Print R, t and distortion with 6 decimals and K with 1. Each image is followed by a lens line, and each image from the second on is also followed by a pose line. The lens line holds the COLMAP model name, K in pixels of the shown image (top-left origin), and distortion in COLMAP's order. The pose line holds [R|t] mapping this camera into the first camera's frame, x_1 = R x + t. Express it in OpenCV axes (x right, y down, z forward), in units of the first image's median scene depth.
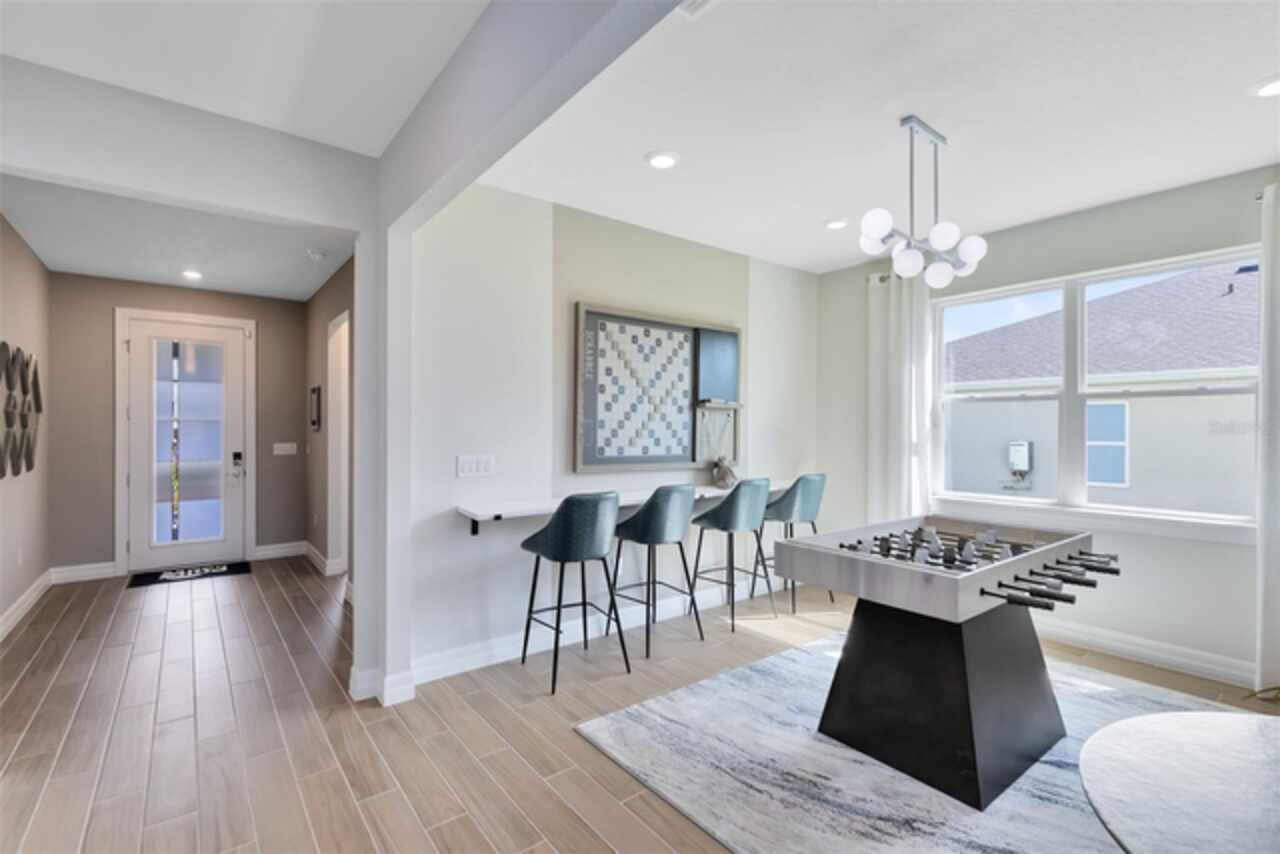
lens RADIAL K [[585.2, 0, 640.6], [0, 585.2, 429.0], [0, 0, 1]] dist [-0.000670, -0.000003]
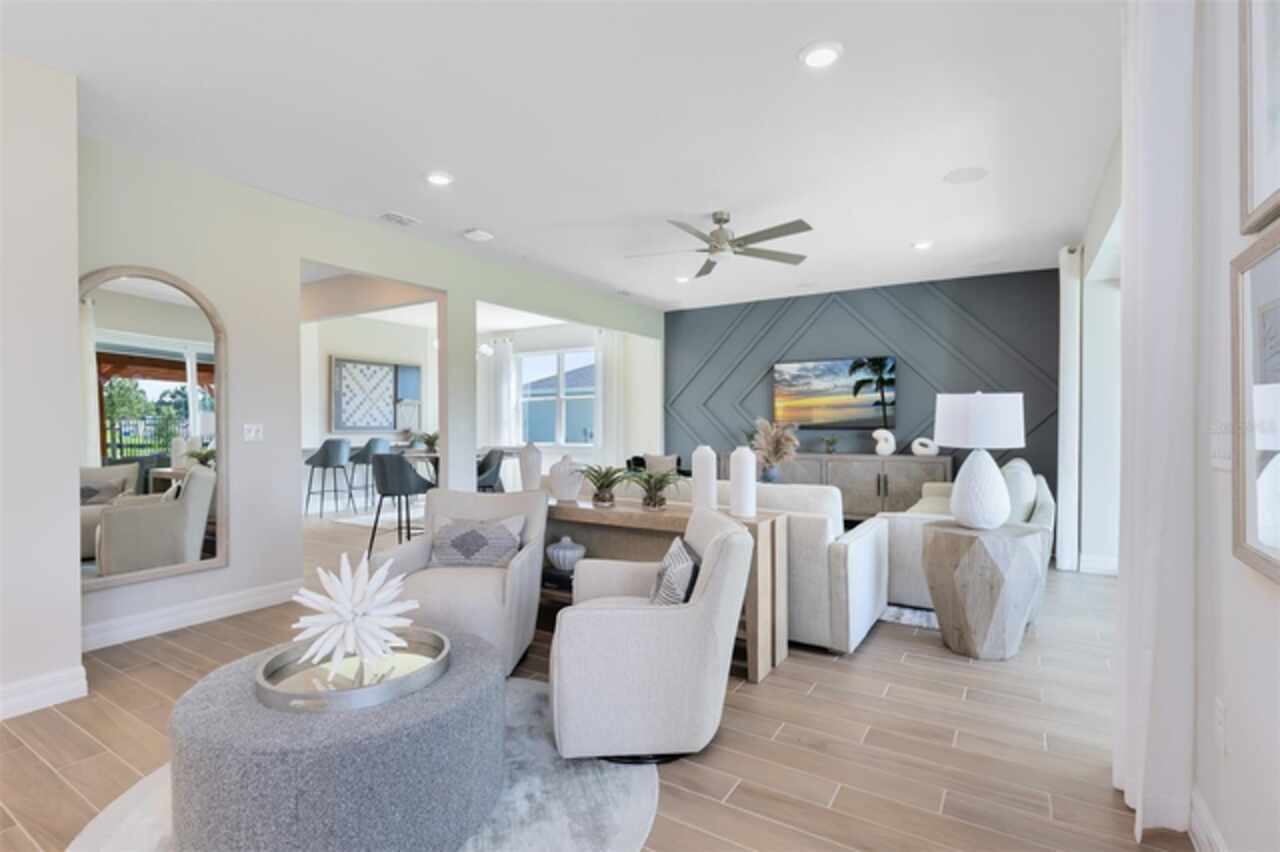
lens RADIAL K [[603.9, 0, 645.8], [0, 603.9, 426.1], [0, 0, 1]] dist [0.005526, 0.000174]
pose [[0.934822, -0.008124, 0.355024, 0.175073], [0.005418, 0.999948, 0.008613, 0.032818], [-0.355076, -0.006128, 0.934817, -1.428122]]
